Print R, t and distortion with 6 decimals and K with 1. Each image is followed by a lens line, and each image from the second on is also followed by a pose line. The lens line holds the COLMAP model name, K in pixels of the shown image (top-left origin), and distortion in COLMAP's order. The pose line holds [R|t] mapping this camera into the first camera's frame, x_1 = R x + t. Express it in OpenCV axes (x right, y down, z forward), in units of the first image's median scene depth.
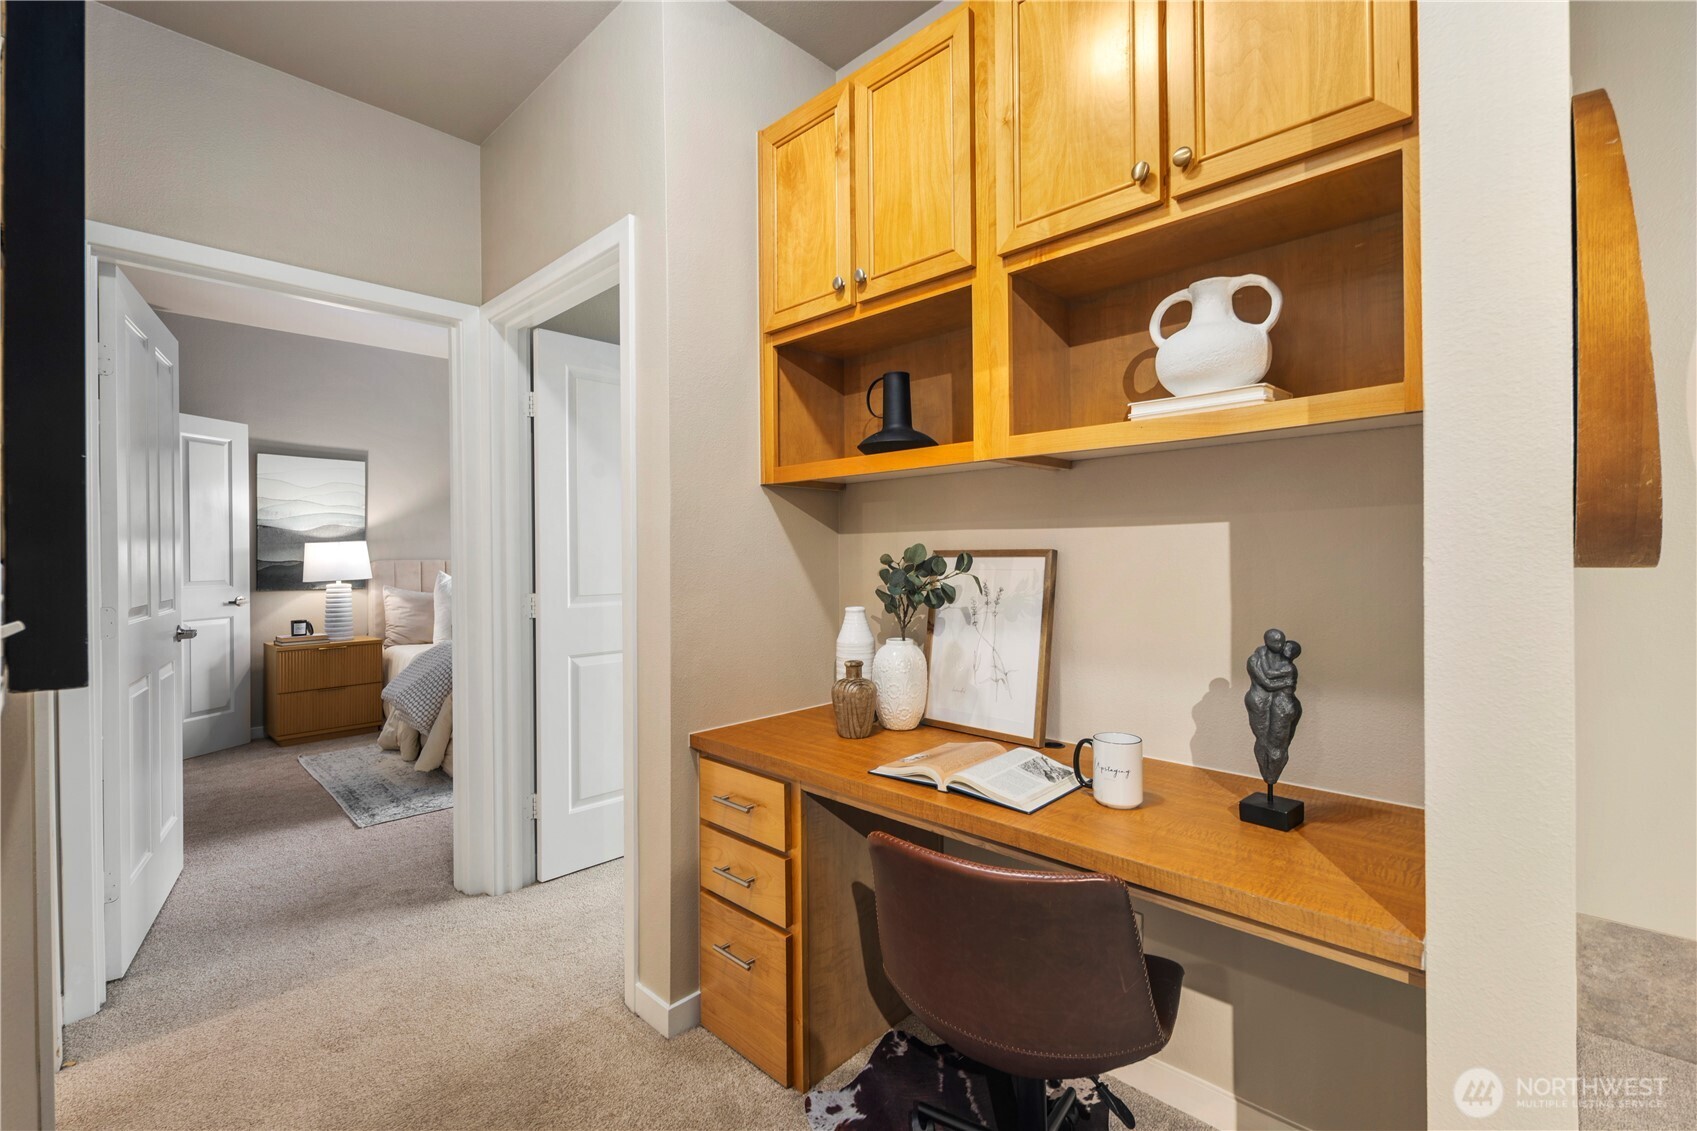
lens RADIAL K [[737.2, 0, 855.8], [0, 737.2, 553.9], [0, 0, 1]] dist [0.006579, -0.003337]
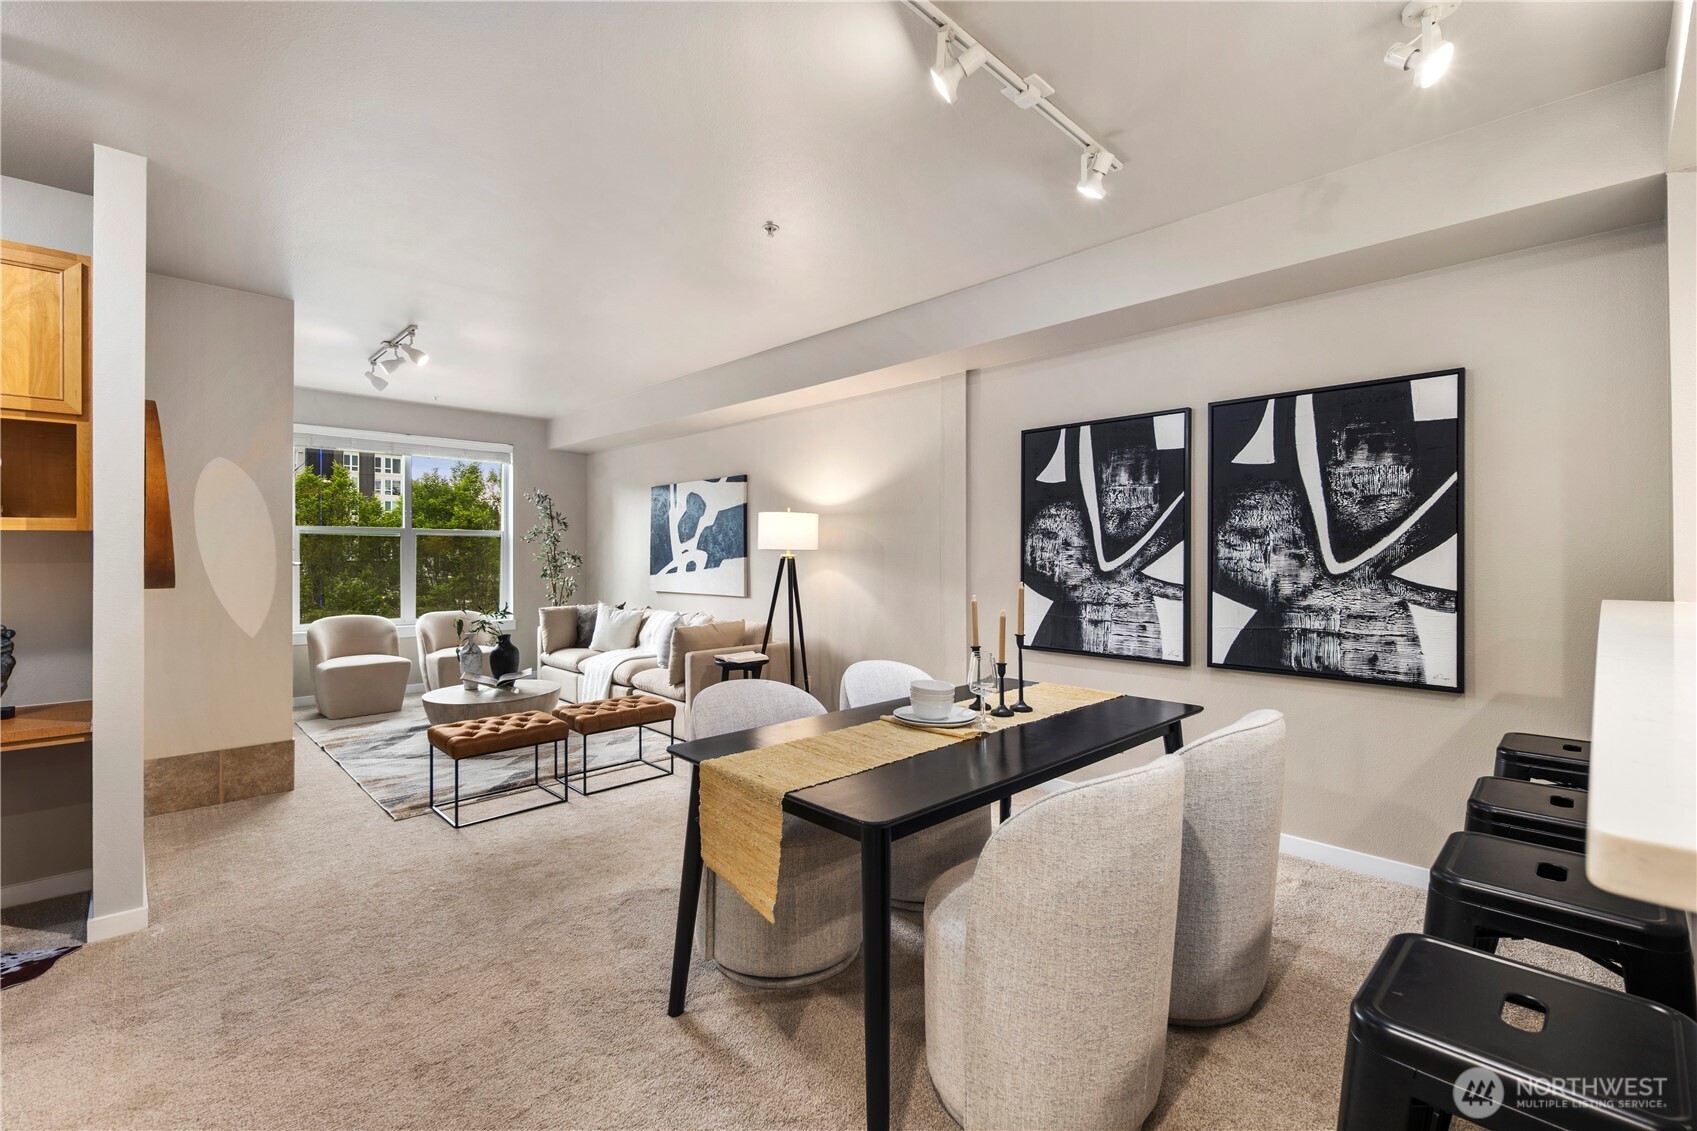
lens RADIAL K [[737.2, 0, 855.8], [0, 737.2, 553.9], [0, 0, 1]] dist [0.006579, -0.003337]
pose [[0.031008, 0.010532, 0.999464, -1.018044], [-0.000552, 0.999945, -0.010520, -0.053994], [-0.999519, -0.000225, 0.031012, -1.038506]]
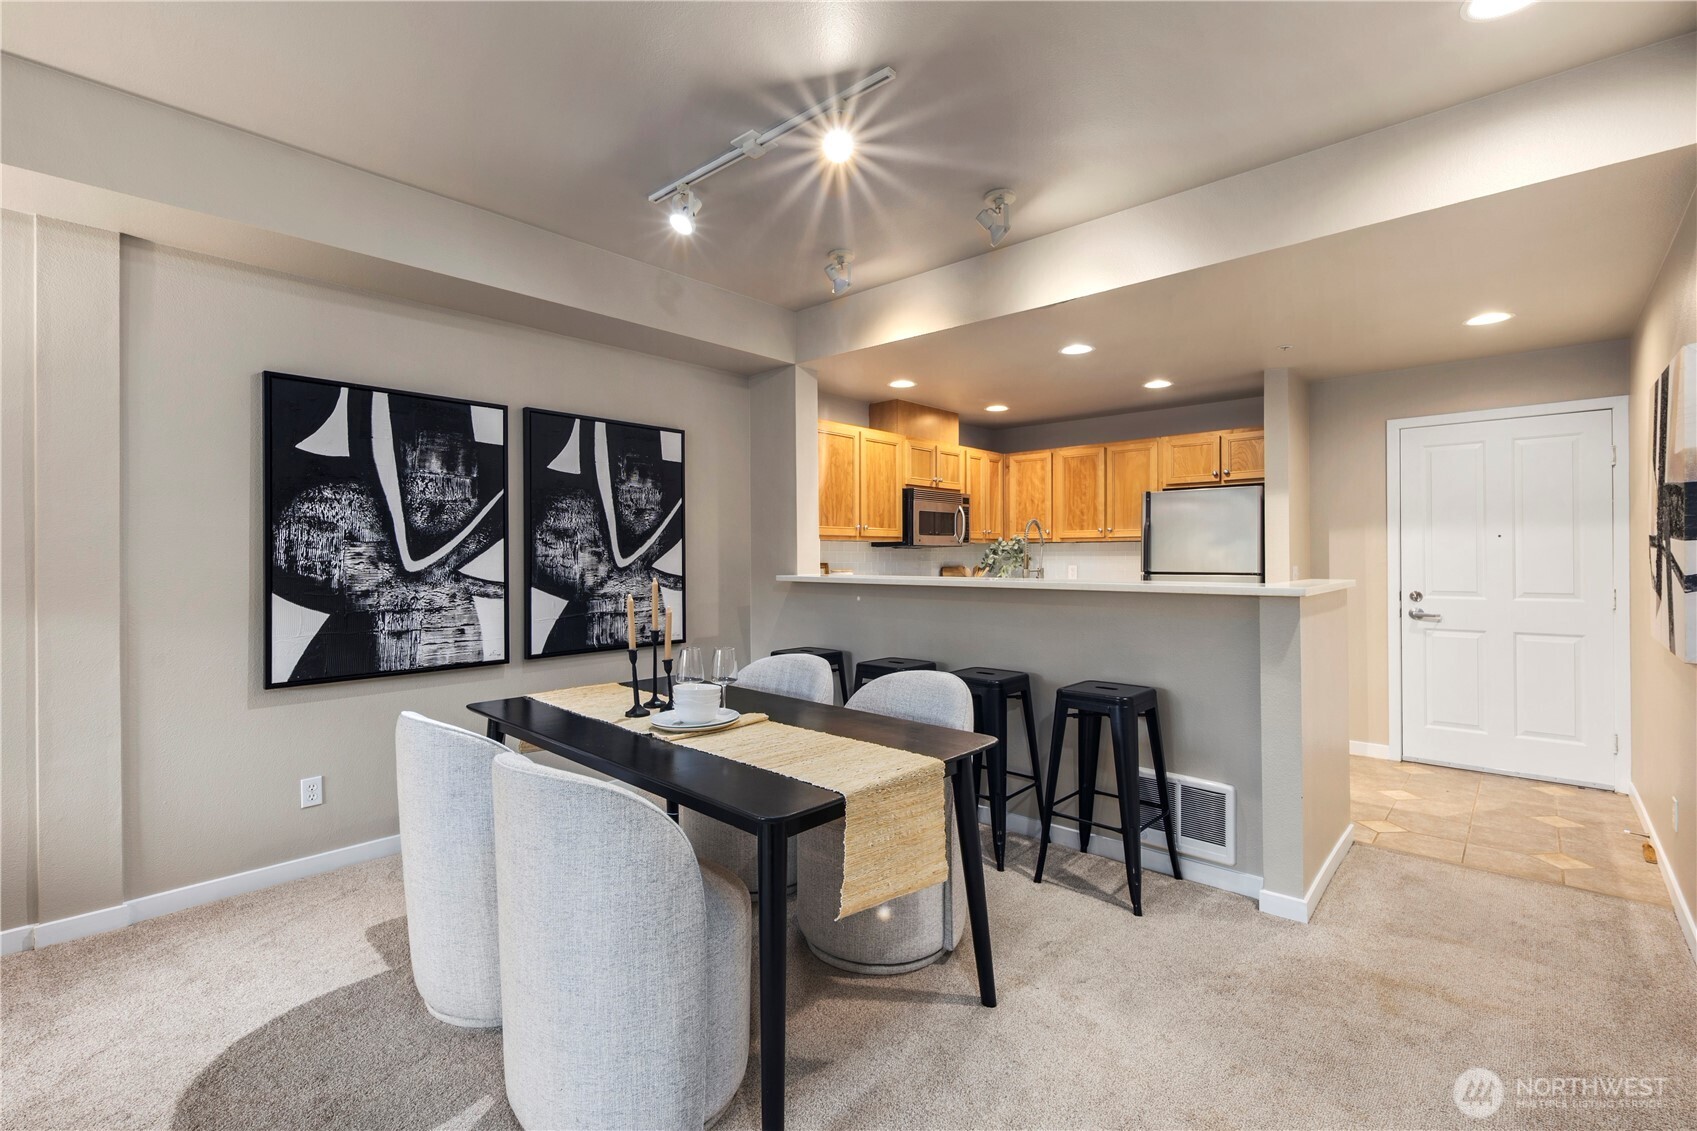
lens RADIAL K [[749.5, 0, 856.6], [0, 749.5, 553.7], [0, 0, 1]] dist [0.008096, -0.004520]
pose [[-0.999484, 0.012178, -0.029709, 0.114132], [0.012206, 0.999925, -0.000762, -0.056139], [0.029698, -0.001124, -0.999558, 0.191199]]
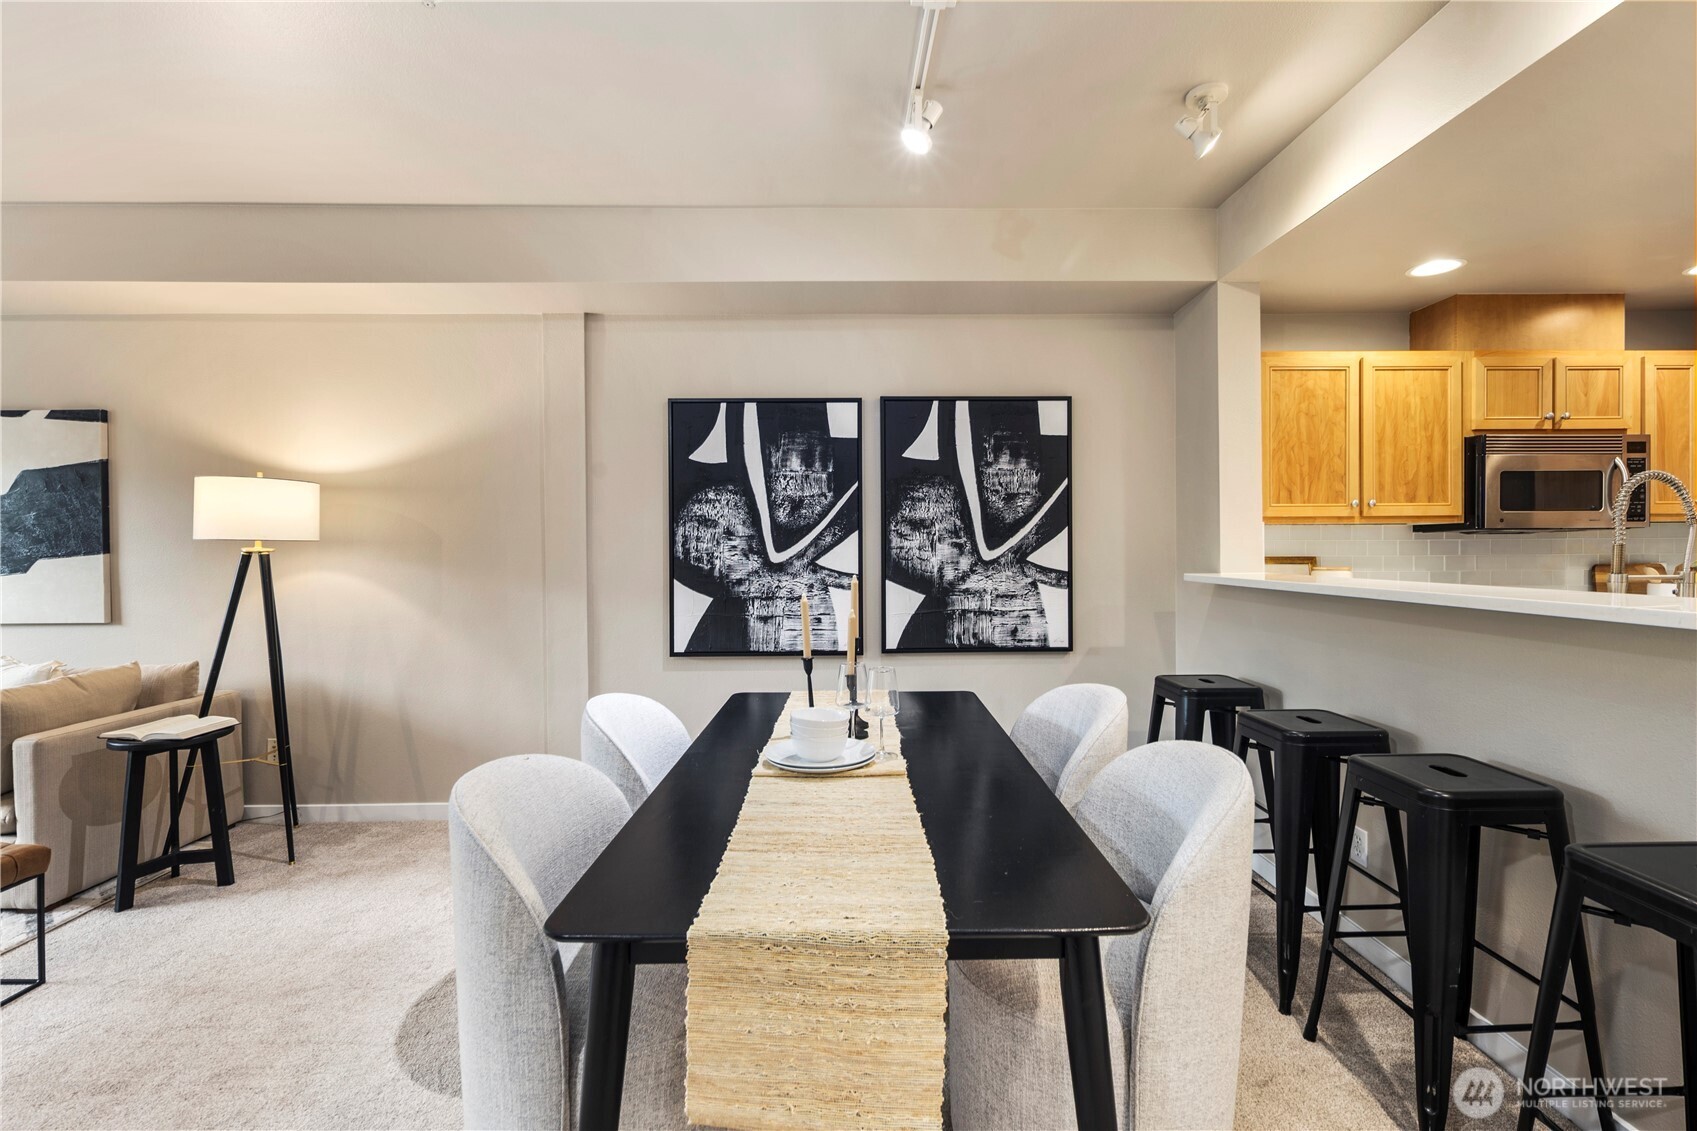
lens RADIAL K [[737.2, 0, 855.8], [0, 737.2, 553.9], [0, 0, 1]] dist [0.006579, -0.003337]
pose [[-0.703405, 0.007537, 0.710749, -0.413332], [0.013485, 0.999905, 0.002742, -0.052952], [-0.710661, 0.011513, -0.703440, -0.449042]]
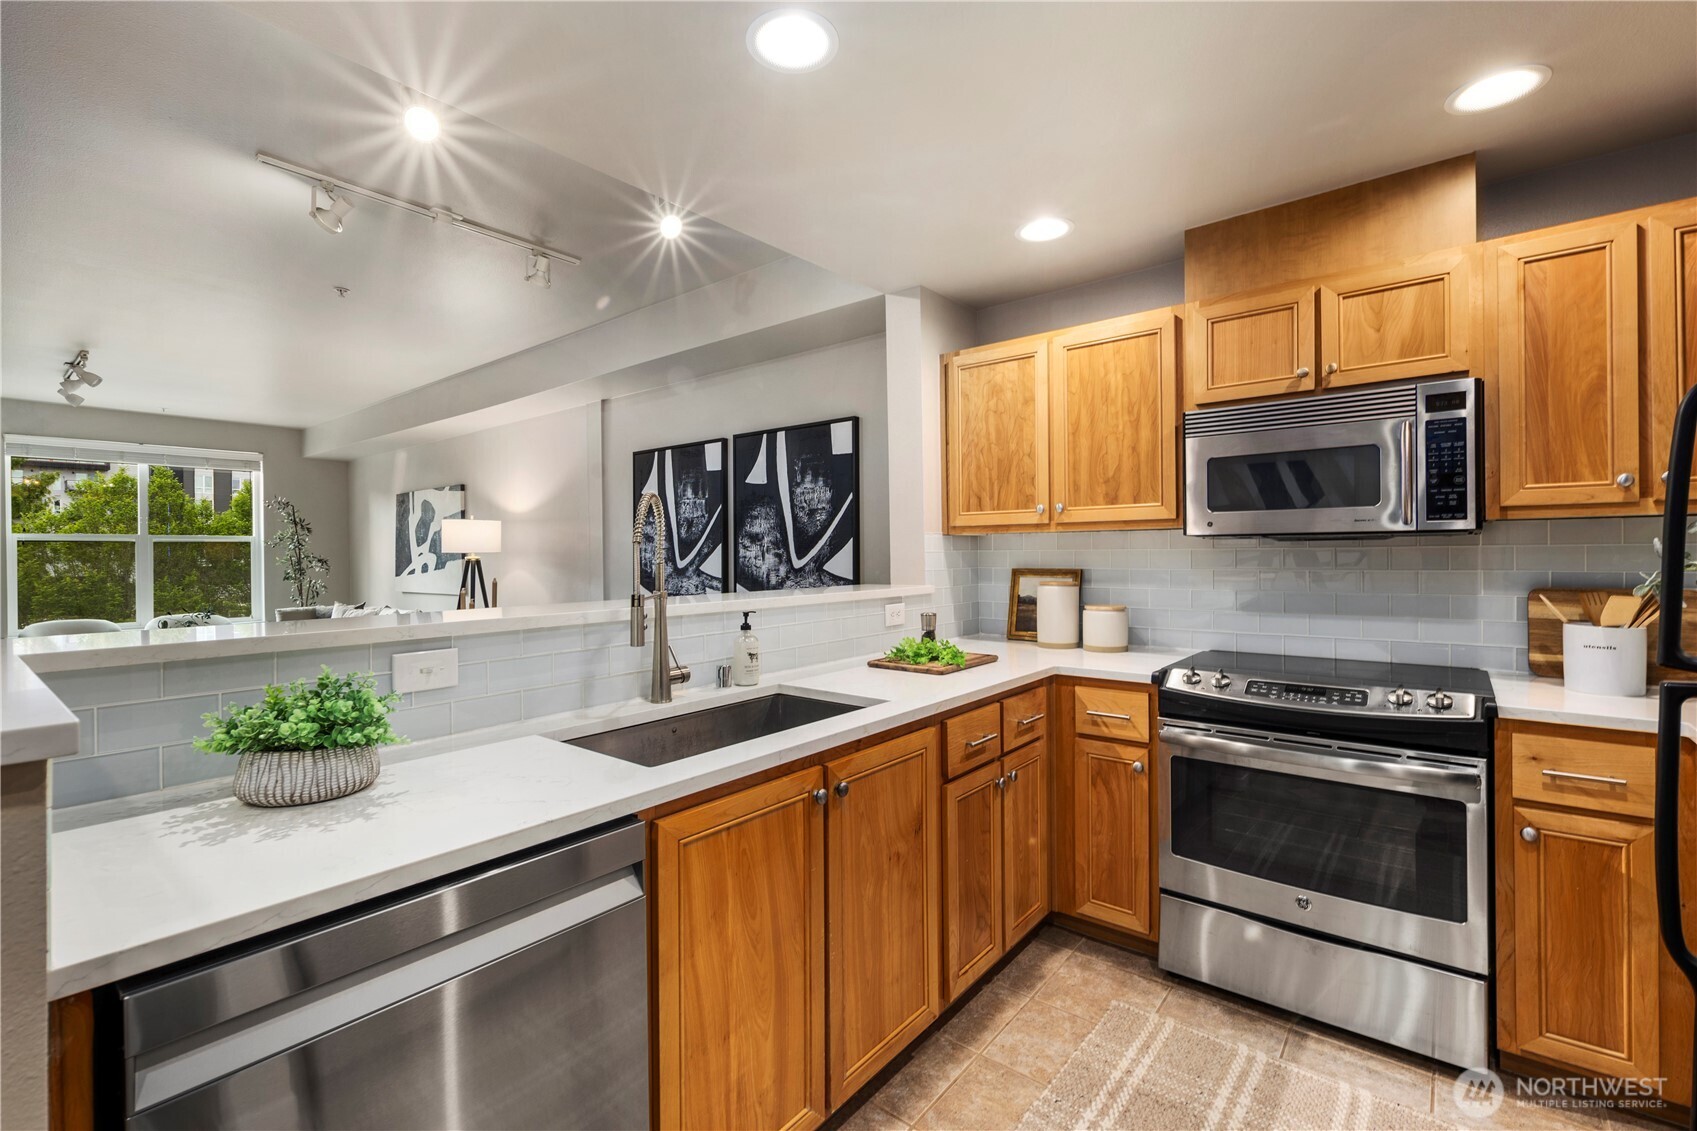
lens RADIAL K [[737.2, 0, 855.8], [0, 737.2, 553.9], [0, 0, 1]] dist [0.006579, -0.003337]
pose [[-0.083434, 0.008687, 0.996475, -1.546096], [0.010960, 0.999910, -0.007799, -0.050403], [-0.996453, 0.010271, -0.083522, -2.110757]]
